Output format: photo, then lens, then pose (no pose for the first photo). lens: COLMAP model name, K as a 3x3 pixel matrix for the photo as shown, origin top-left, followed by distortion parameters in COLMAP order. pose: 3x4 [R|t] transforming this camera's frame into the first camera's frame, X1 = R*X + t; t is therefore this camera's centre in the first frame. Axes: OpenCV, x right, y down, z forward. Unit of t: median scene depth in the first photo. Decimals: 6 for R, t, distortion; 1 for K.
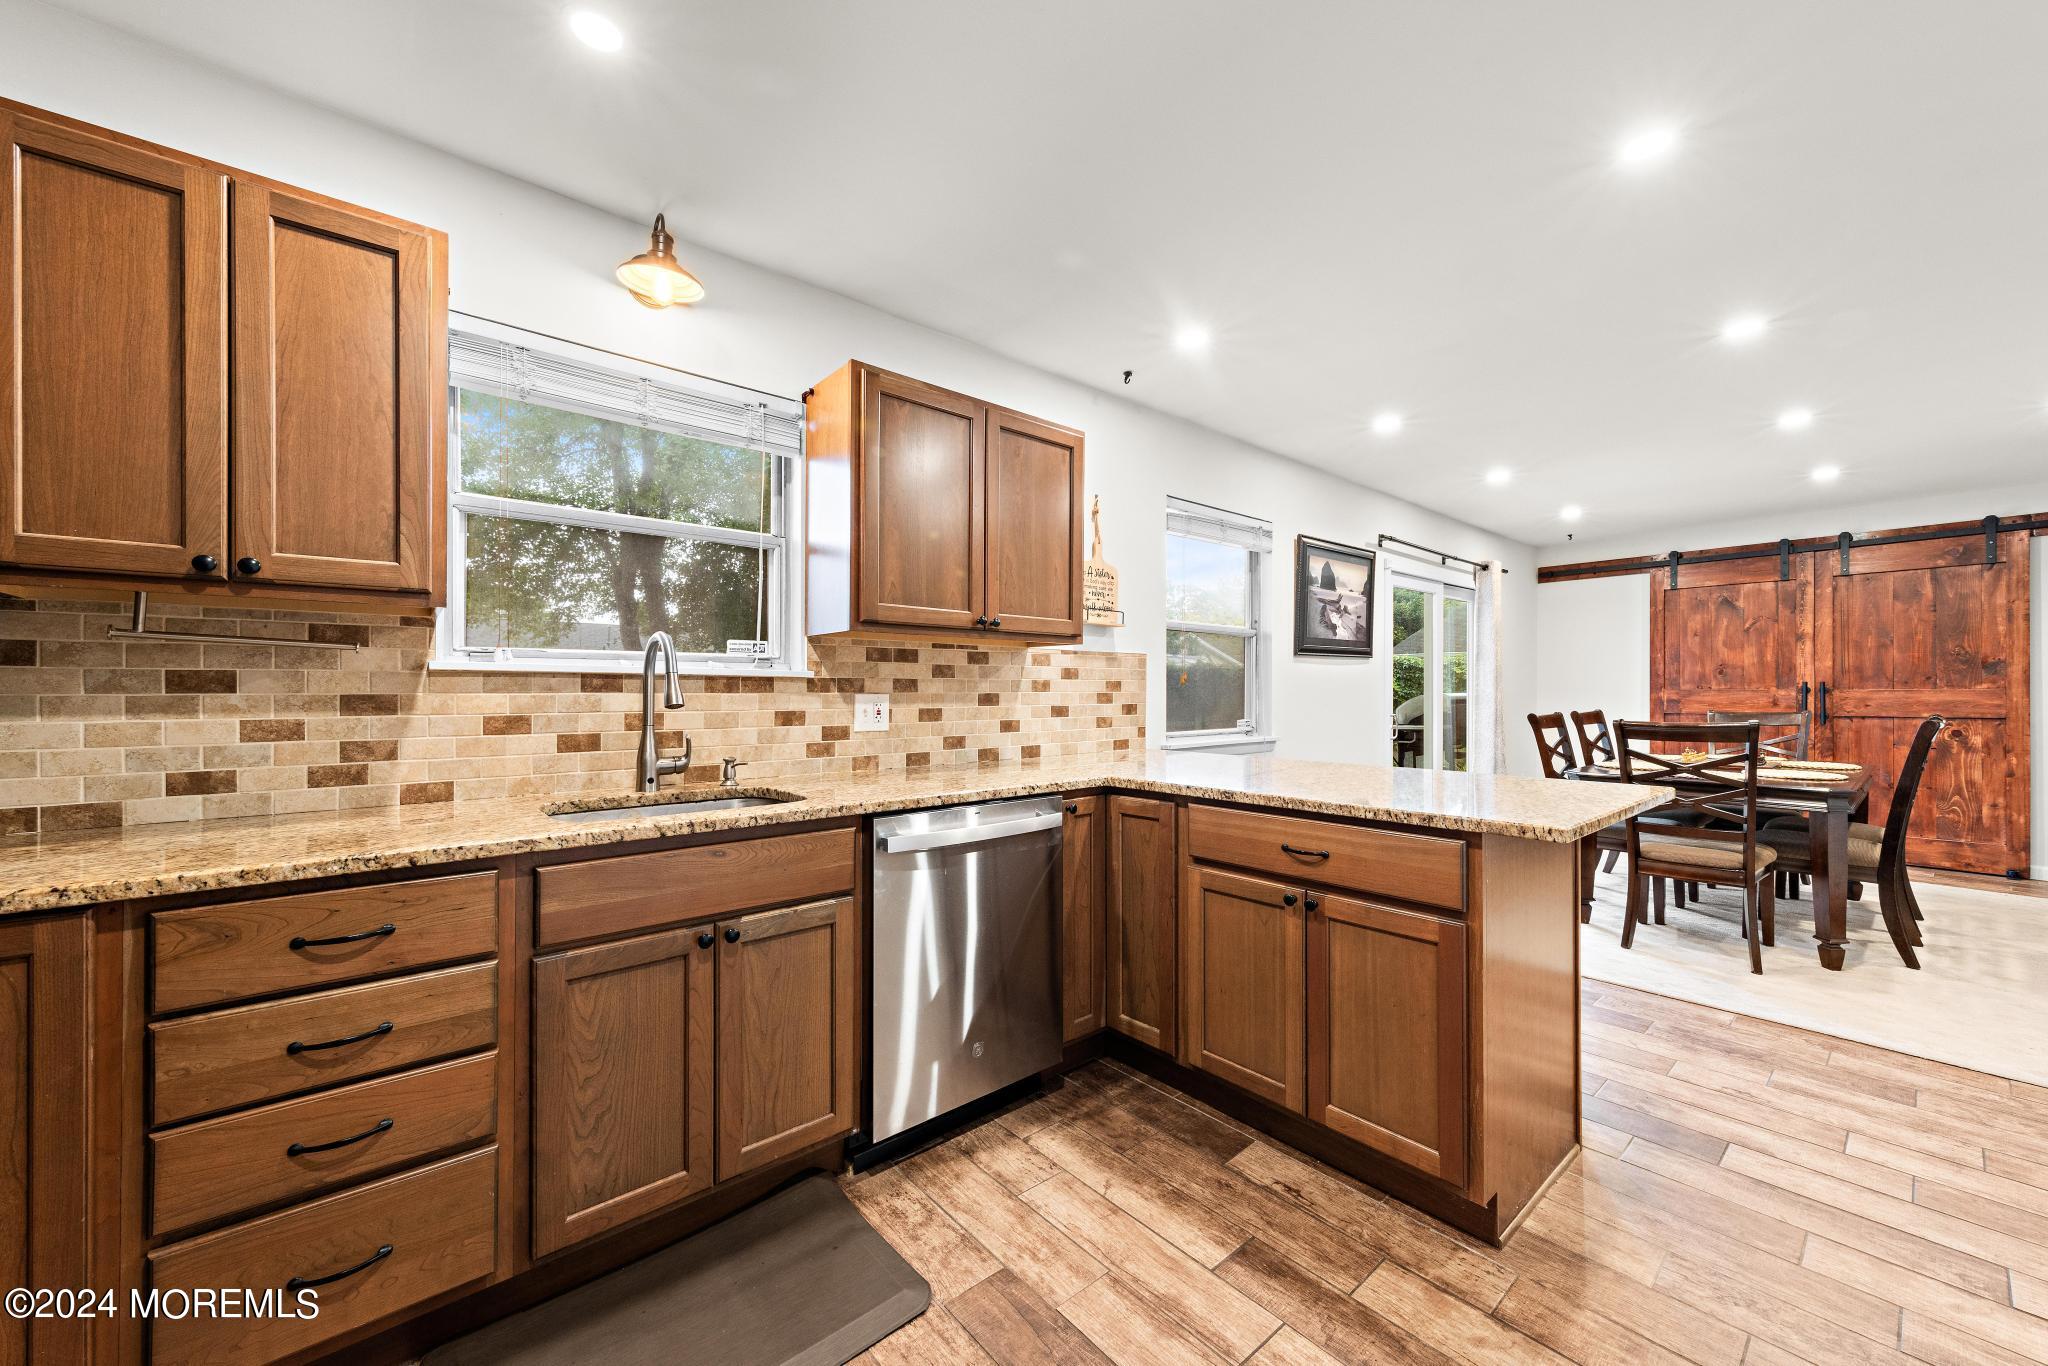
lens RADIAL K [[762.7, 0, 1042.1], [0, 762.7, 691.0], [0, 0, 1]] dist [0.007256, -0.000258]
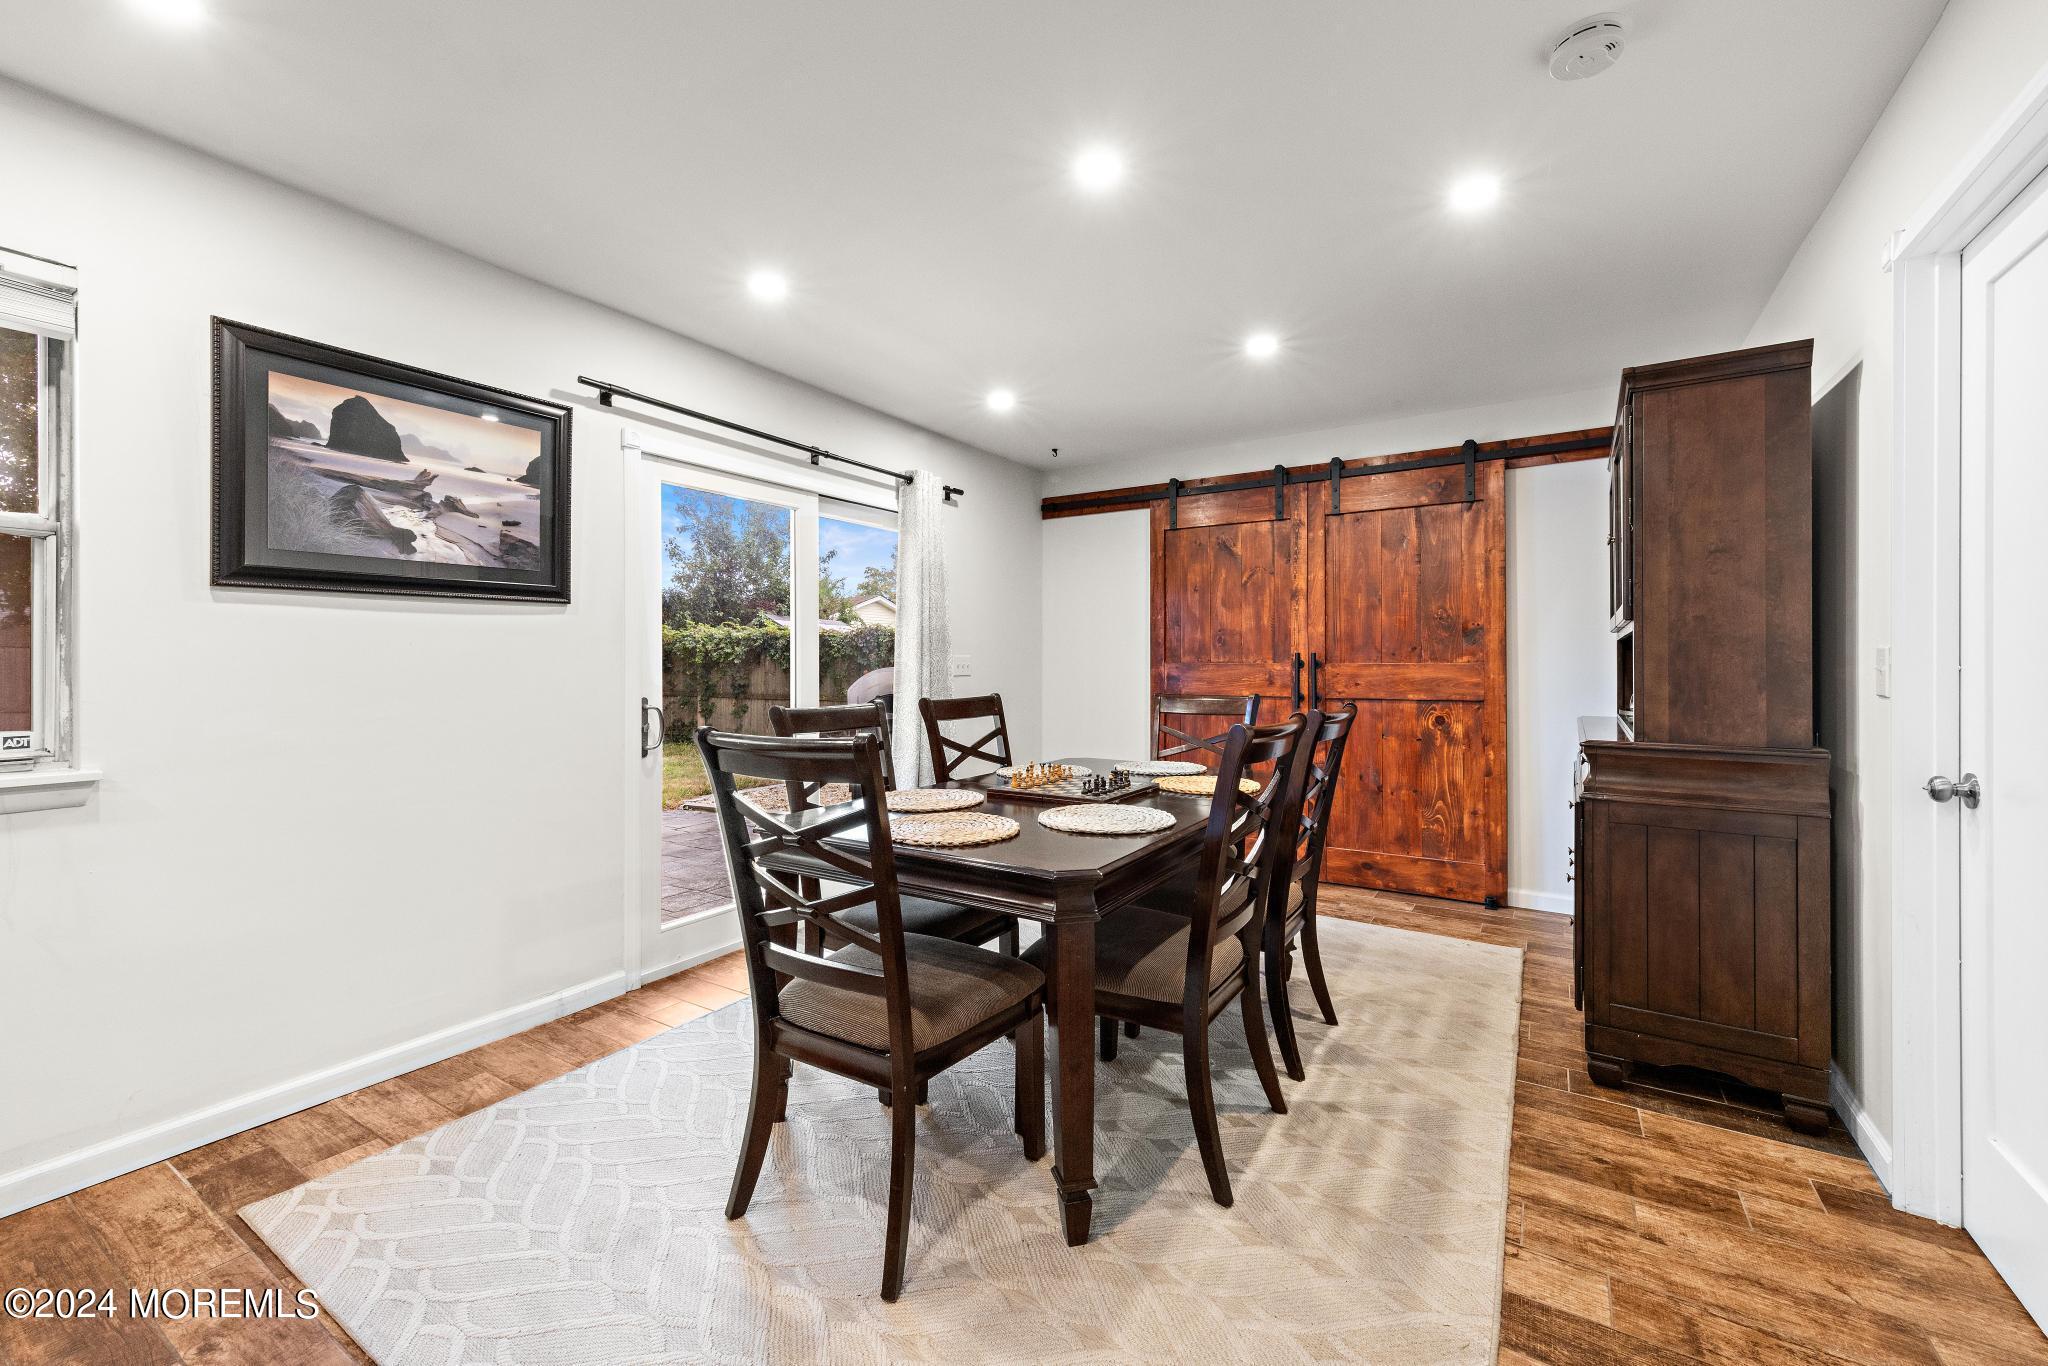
lens RADIAL K [[810.9, 0, 1028.4], [0, 810.9, 654.5], [0, 0, 1]] dist [-0.003932, -0.000147]
pose [[0.957808, 0.005598, 0.287355, 0.855445], [-0.002650, 0.999940, -0.010647, -0.002067], [-0.287397, 0.009436, 0.957765, 0.519766]]
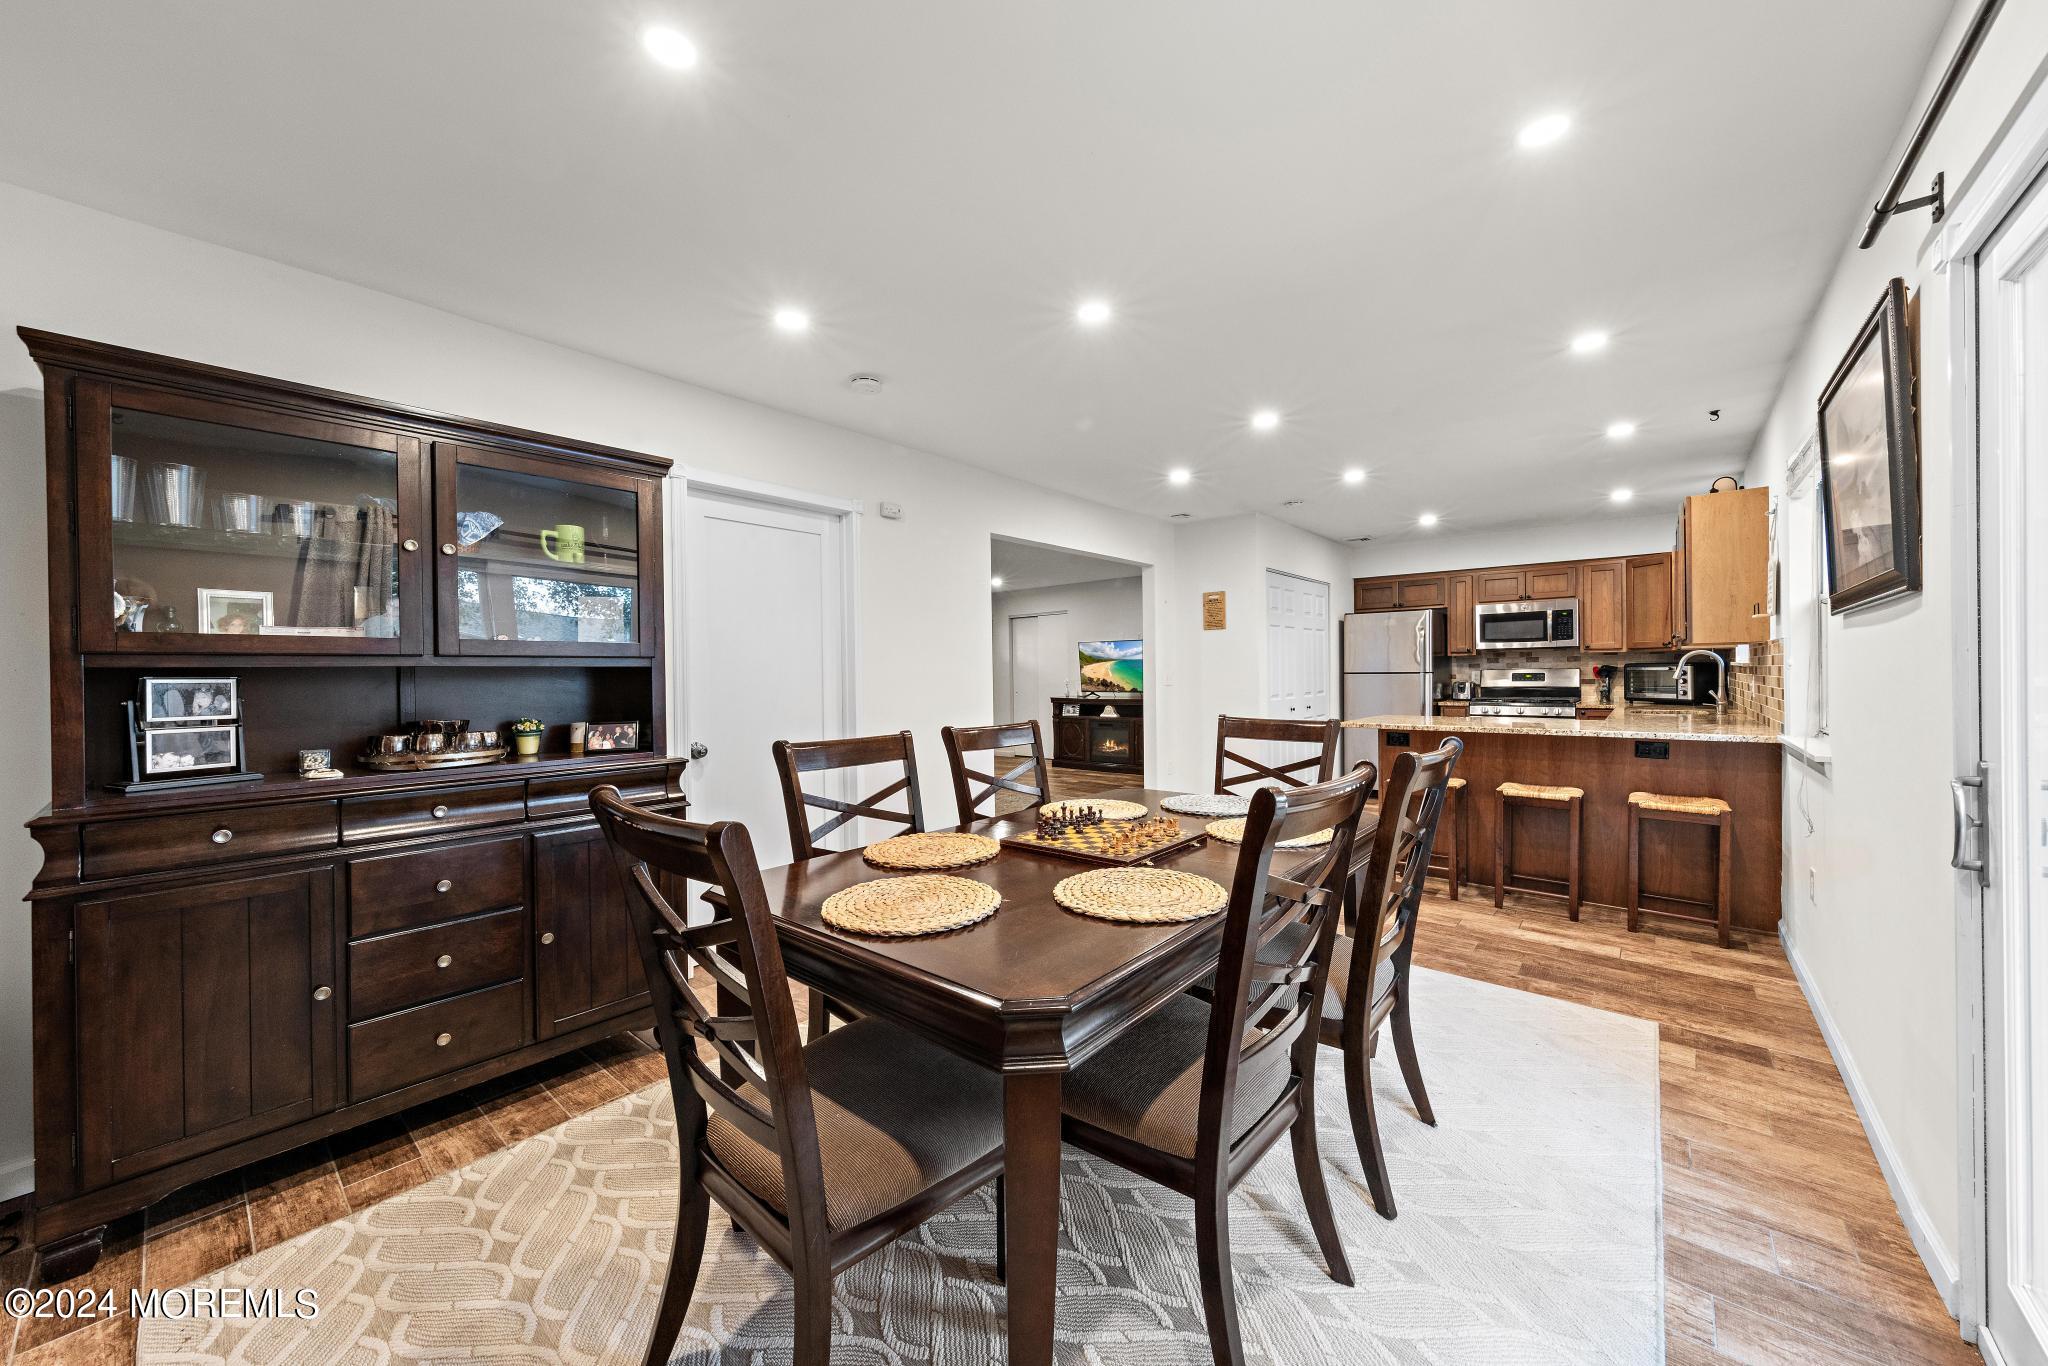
lens RADIAL K [[762.7, 0, 1005.8], [0, 762.7, 678.5], [0, 0, 1]] dist [0.007256, -0.000258]
pose [[-0.990059, 0.013920, -0.139960, 1.317906], [0.013117, 0.999892, 0.006660, -0.017898], [0.140037, 0.004758, -0.990135, 1.940013]]
